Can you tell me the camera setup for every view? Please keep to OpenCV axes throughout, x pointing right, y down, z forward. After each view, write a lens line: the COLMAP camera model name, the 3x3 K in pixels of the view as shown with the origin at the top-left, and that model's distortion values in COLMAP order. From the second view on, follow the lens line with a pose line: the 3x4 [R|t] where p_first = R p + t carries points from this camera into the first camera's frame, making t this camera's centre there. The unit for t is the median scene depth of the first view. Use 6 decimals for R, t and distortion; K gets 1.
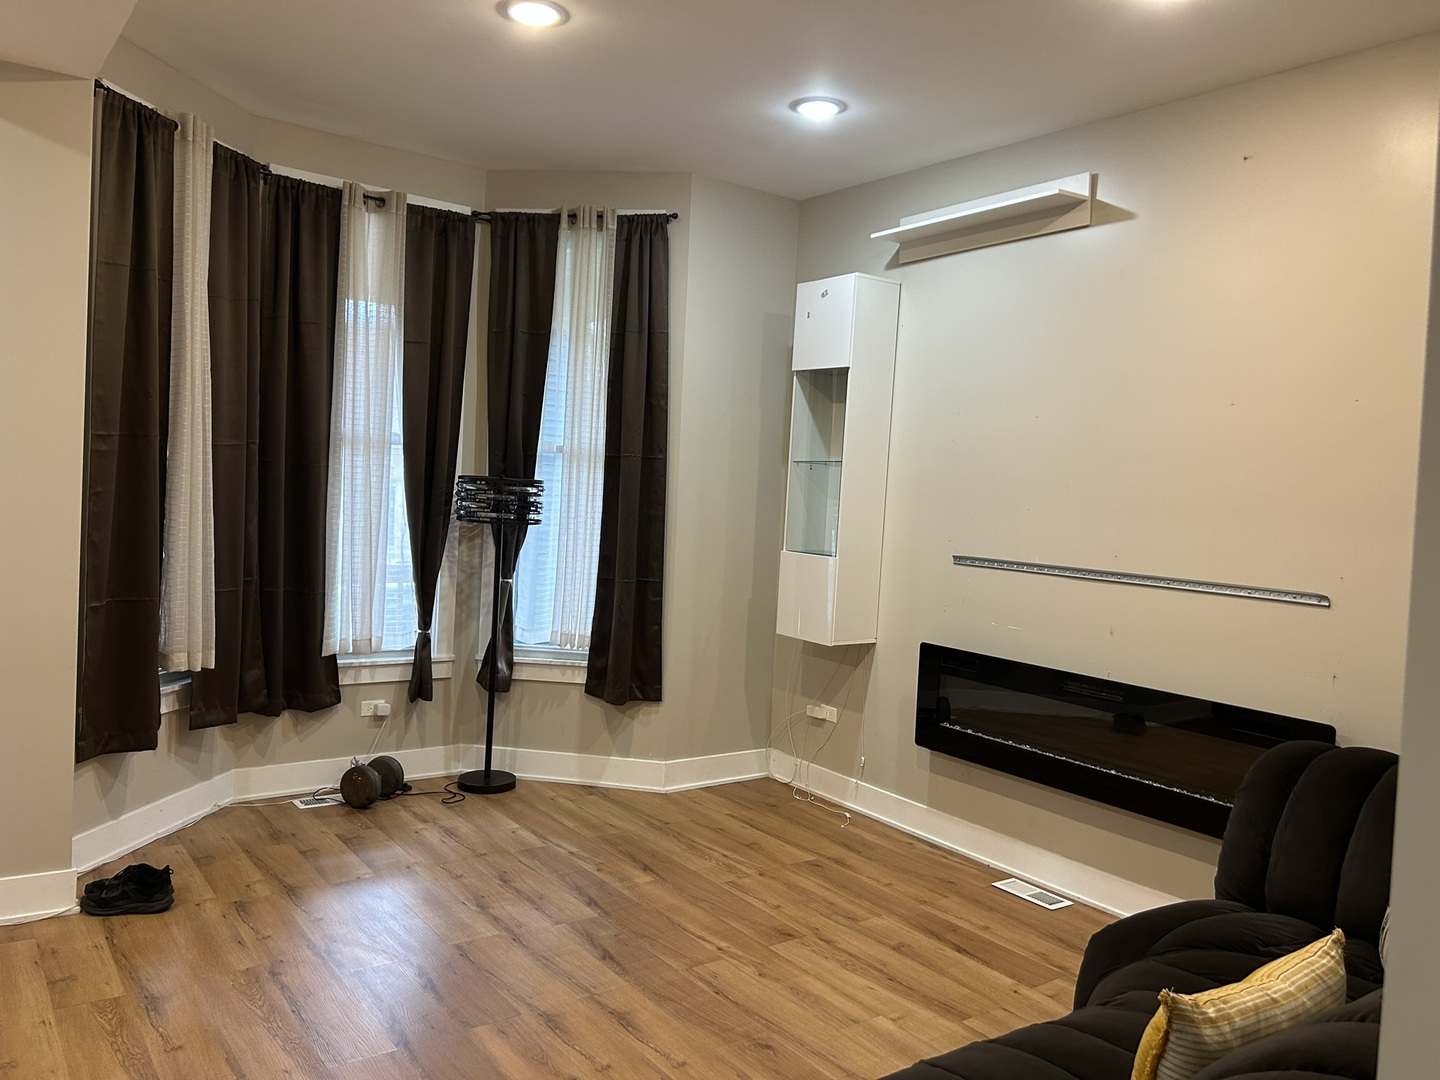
lens RADIAL K [[1107.8, 0, 717.0], [0, 1107.8, 531.2], [0, 0, 1]] dist [0.065293, -0.011789]
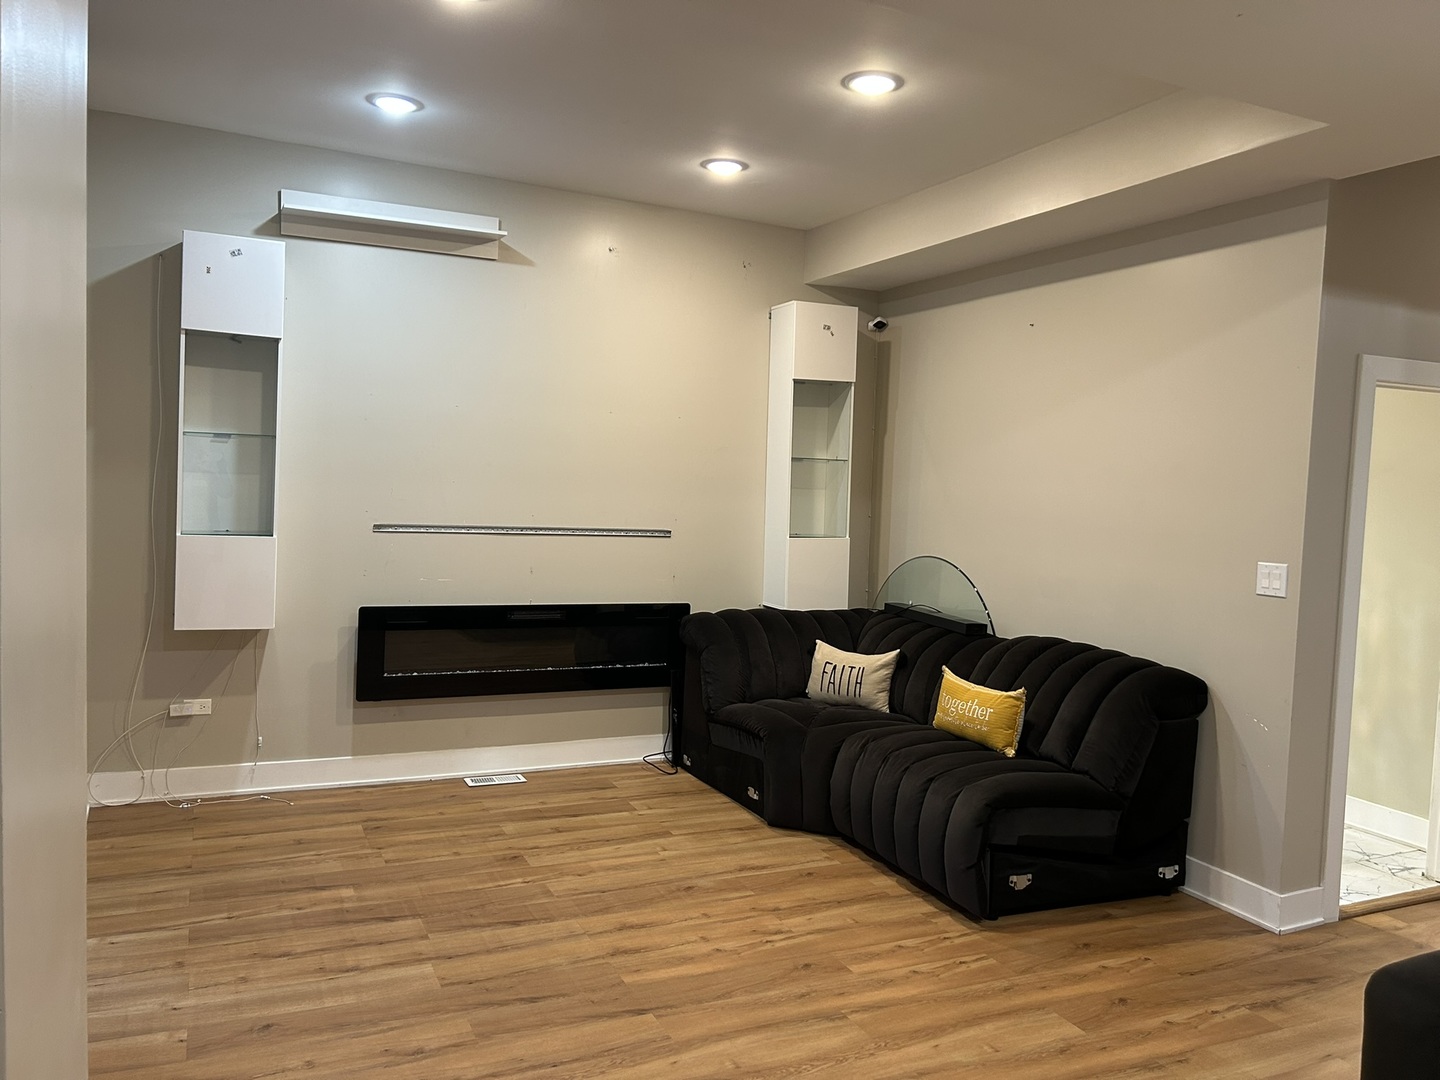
lens RADIAL K [[1107.8, 0, 714.9], [0, 1107.8, 546.2], [0, 0, 1]] dist [0.065293, -0.011789]
pose [[0.183994, -0.100646, 0.977761, -0.909332], [0.010124, 0.994885, 0.100504, -0.072567], [-0.982875, -0.008593, 0.184072, 0.519773]]
